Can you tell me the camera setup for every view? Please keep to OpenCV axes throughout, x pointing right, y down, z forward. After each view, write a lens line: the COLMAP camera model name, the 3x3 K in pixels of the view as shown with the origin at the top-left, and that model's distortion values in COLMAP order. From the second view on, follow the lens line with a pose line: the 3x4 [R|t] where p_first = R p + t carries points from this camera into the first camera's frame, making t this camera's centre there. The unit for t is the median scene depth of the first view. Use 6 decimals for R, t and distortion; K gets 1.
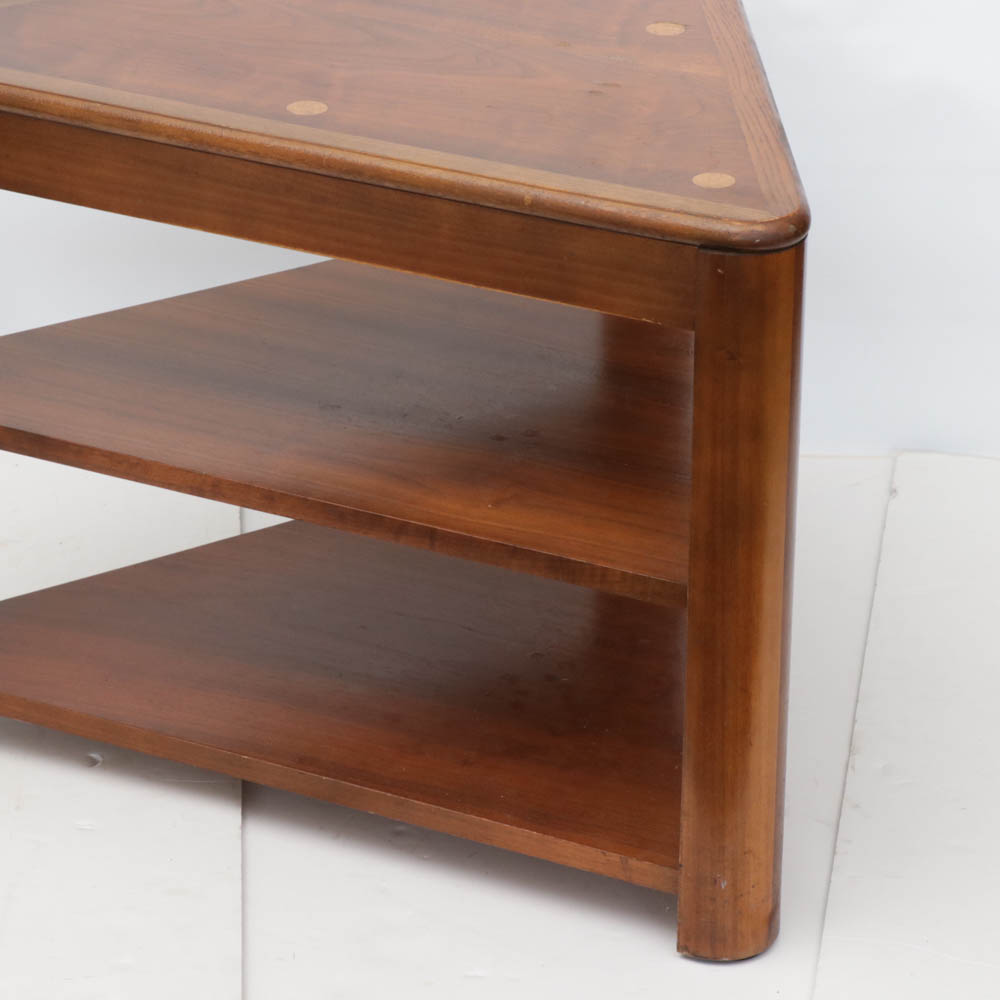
lens RADIAL K [[3687.1, 0, 505.8], [0, 3687.1, 503.4], [0, 0, 1]] dist [0.293538, 0.000000]
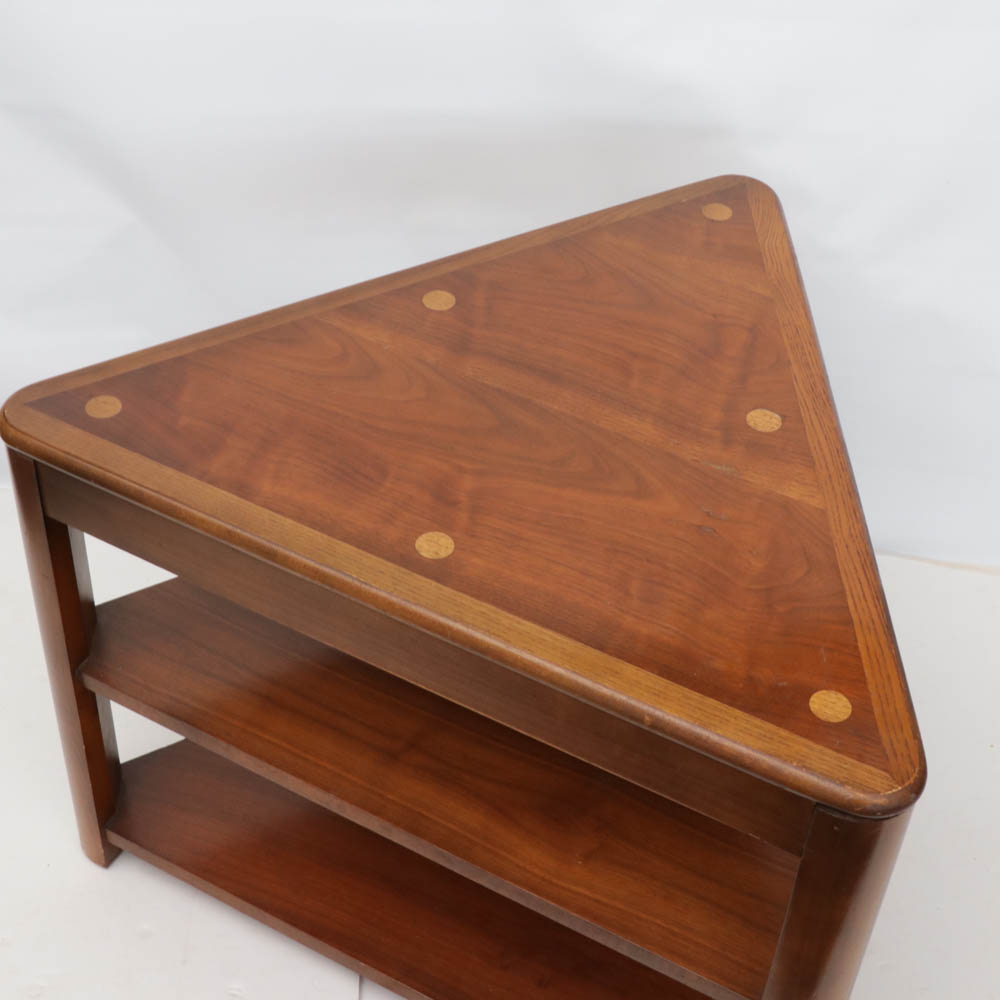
lens RADIAL K [[1689.3, 0, 483.7], [0, 1689.3, 503.0], [0, 0, 1]] dist [-0.079394, 0.000000]
pose [[0.998458, 0.054762, -0.009068, -0.035750], [-0.050310, 0.961823, 0.269009, -0.246616], [0.023453, -0.268138, 0.963095, 0.536723]]
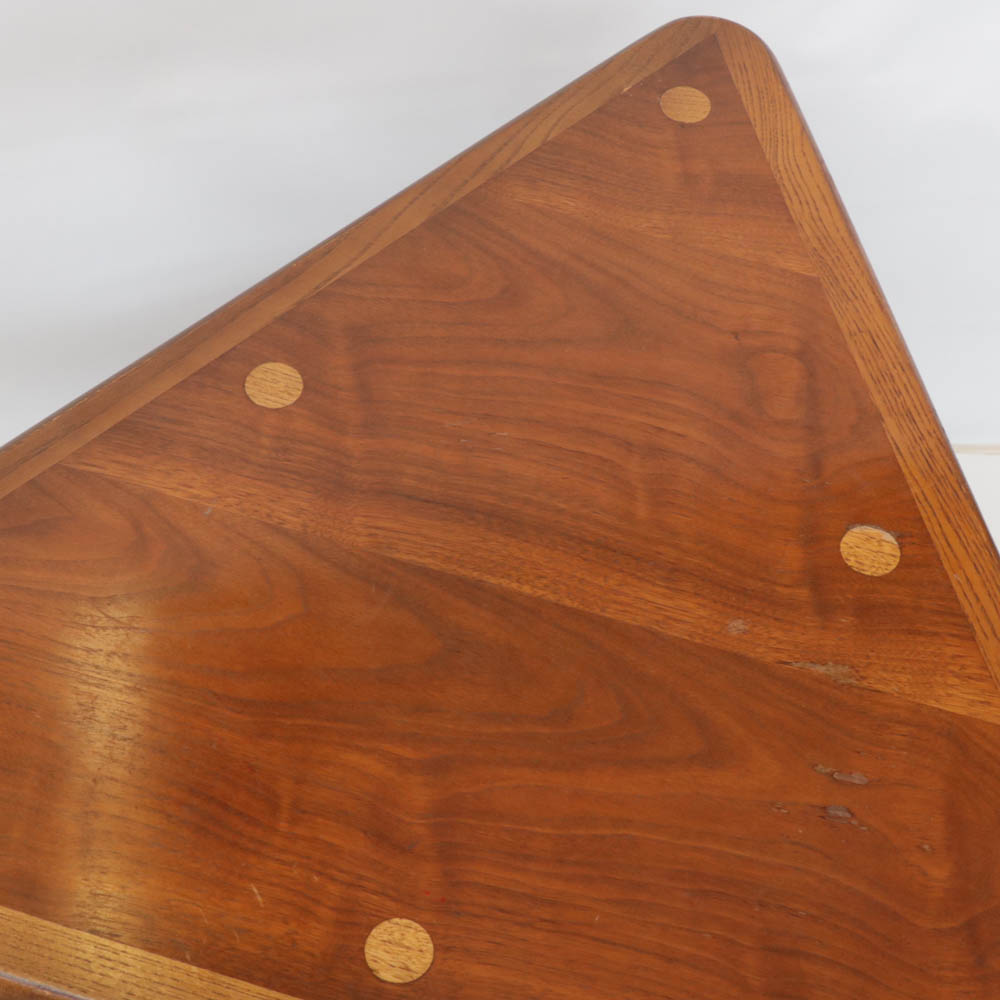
lens RADIAL K [[2089.9, 0, 497.9], [0, 2089.9, 504.9], [0, 0, 1]] dist [0.021397, 0.000000]
pose [[0.983038, -0.115475, 0.142484, -0.077262], [0.034552, 0.879591, 0.474474, -0.329003], [-0.180117, -0.461502, 0.868662, 0.729616]]
